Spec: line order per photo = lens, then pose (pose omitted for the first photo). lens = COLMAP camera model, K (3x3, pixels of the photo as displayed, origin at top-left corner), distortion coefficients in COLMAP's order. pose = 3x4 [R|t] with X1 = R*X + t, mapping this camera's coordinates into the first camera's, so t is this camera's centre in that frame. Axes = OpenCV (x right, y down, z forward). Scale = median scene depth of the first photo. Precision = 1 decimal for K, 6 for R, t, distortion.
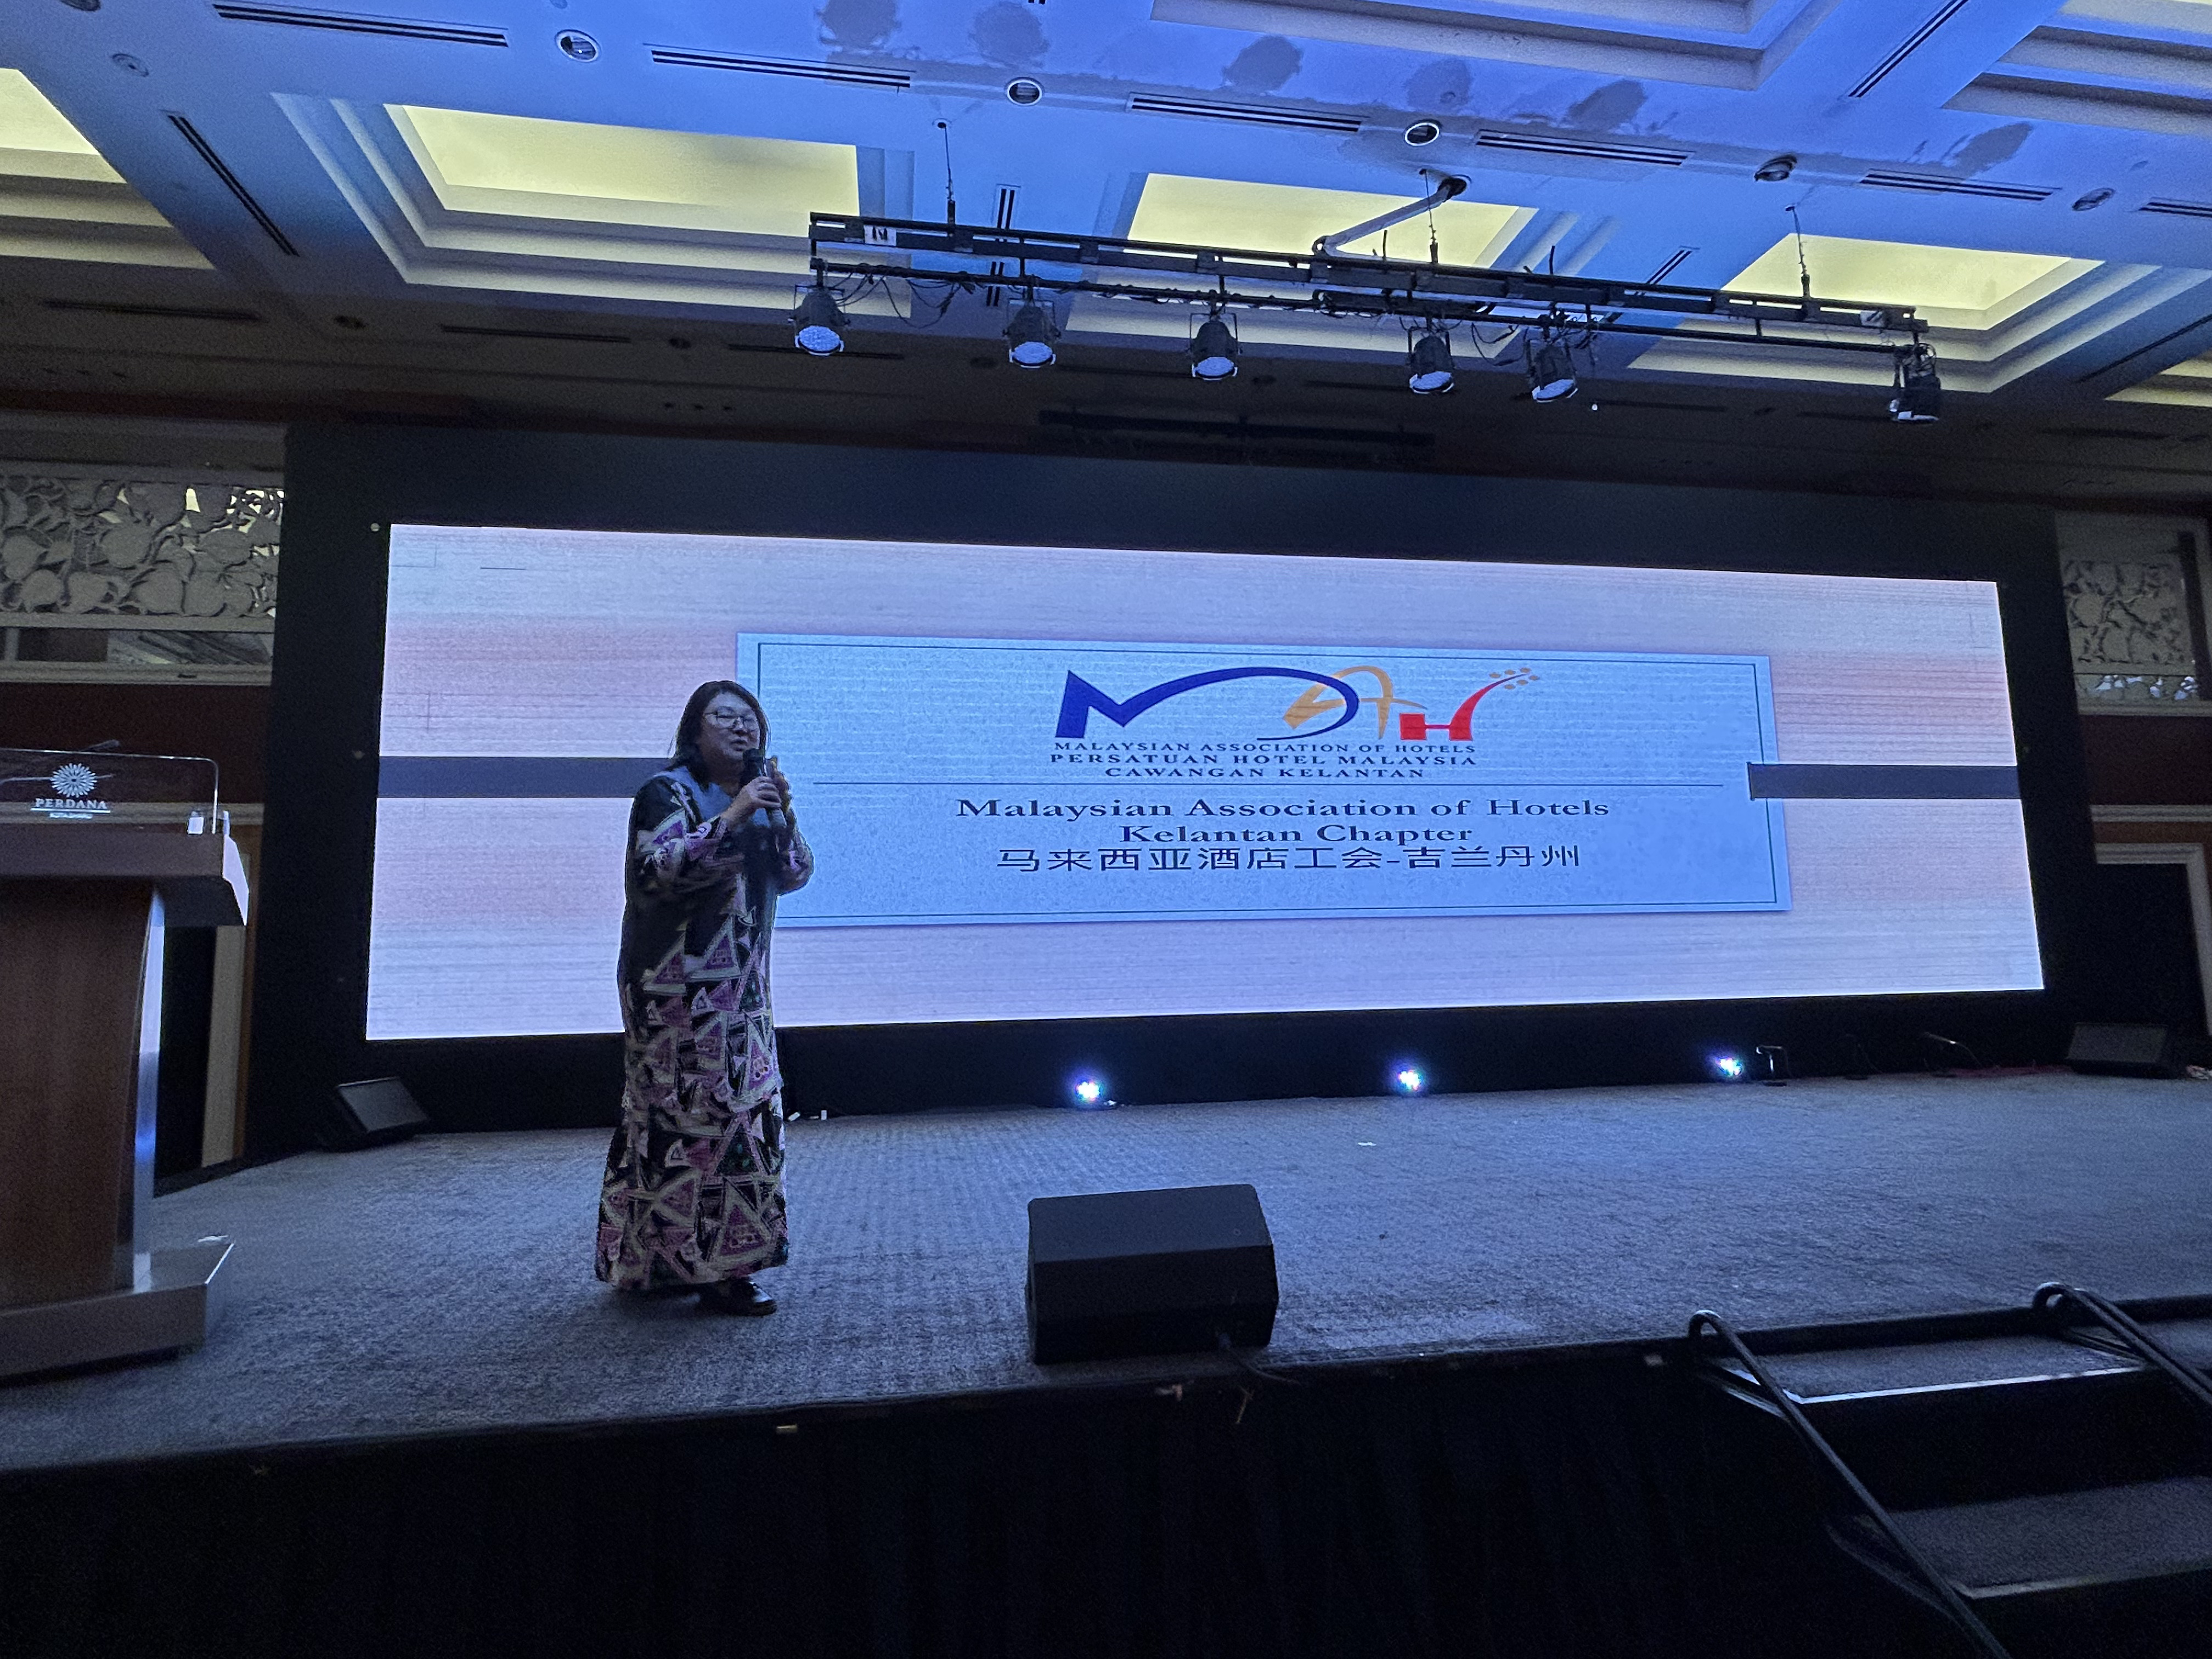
lens RADIAL K [[1137.1, 0, 1099.3], [0, 1137.1, 810.5], [0, 0, 1]] dist [-0.003103, 0.000536]
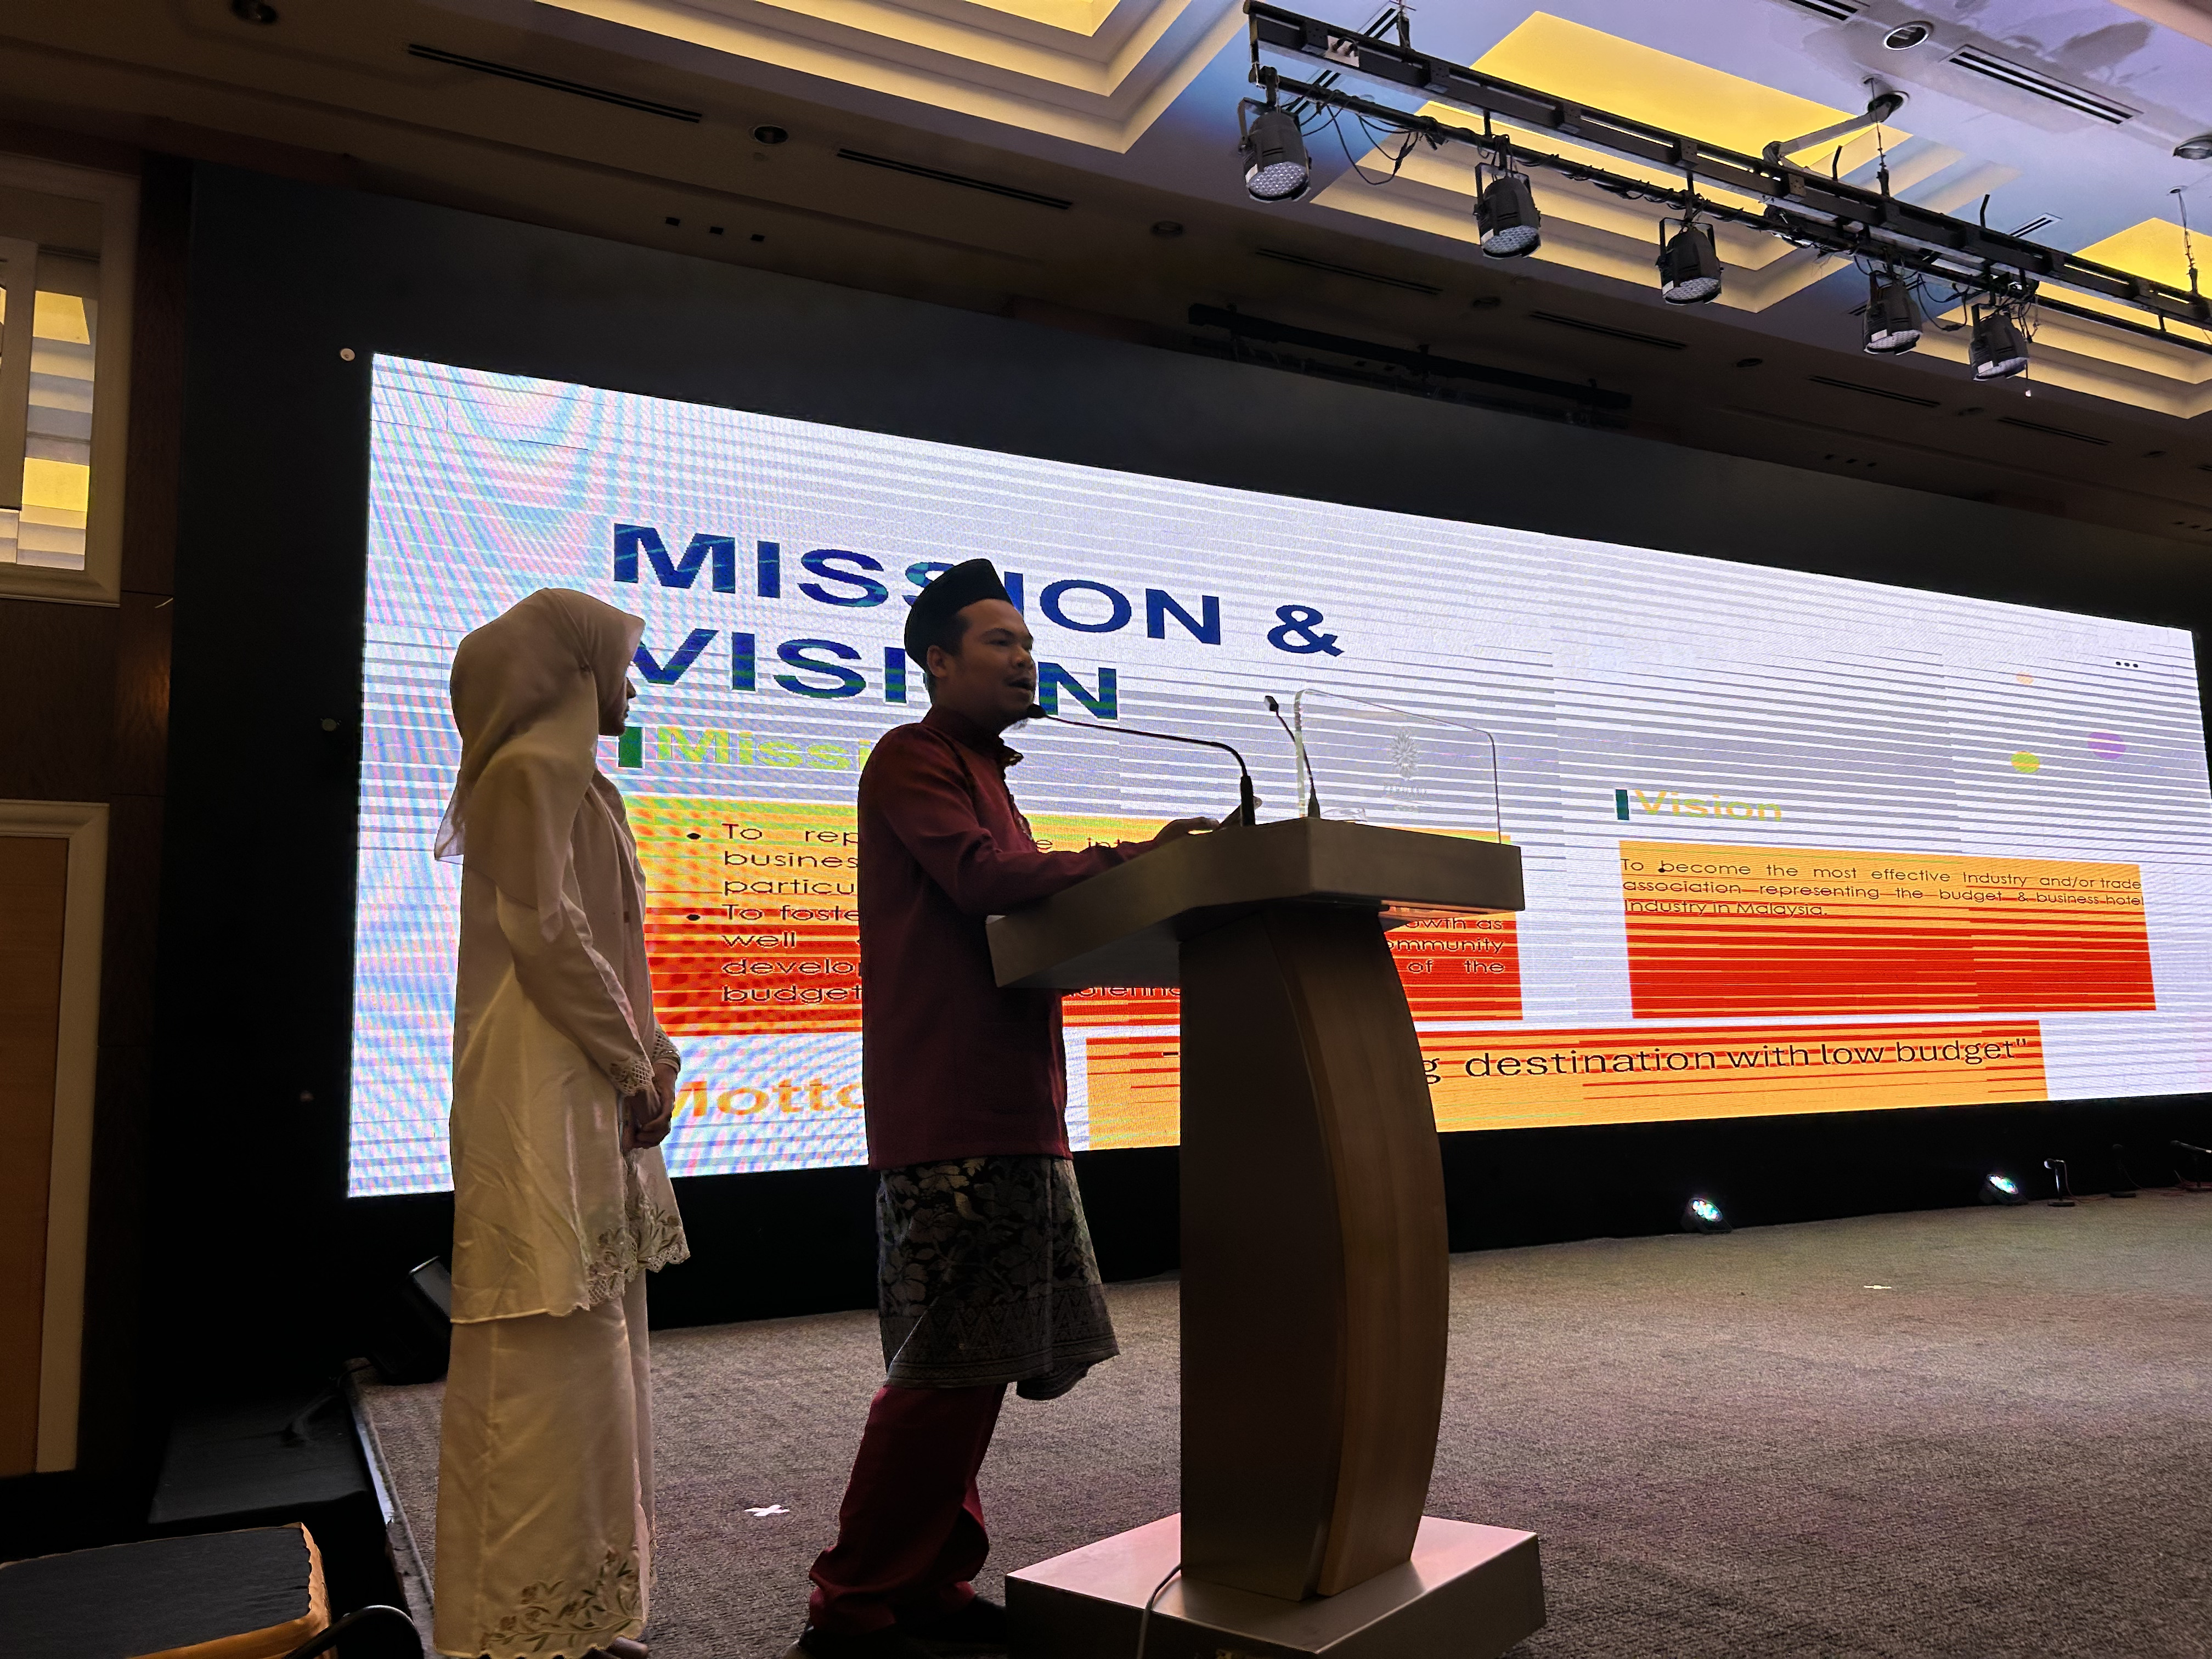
lens RADIAL K [[1629.1, 0, 1105.0], [0, 1629.1, 848.4], [0, 0, 1]] dist [0.022204, -0.012088]
pose [[0.955609, 0.032565, 0.292834, -0.566540], [-0.026131, 0.999324, -0.025857, 0.032052], [-0.293478, 0.017057, 0.955814, 0.044900]]
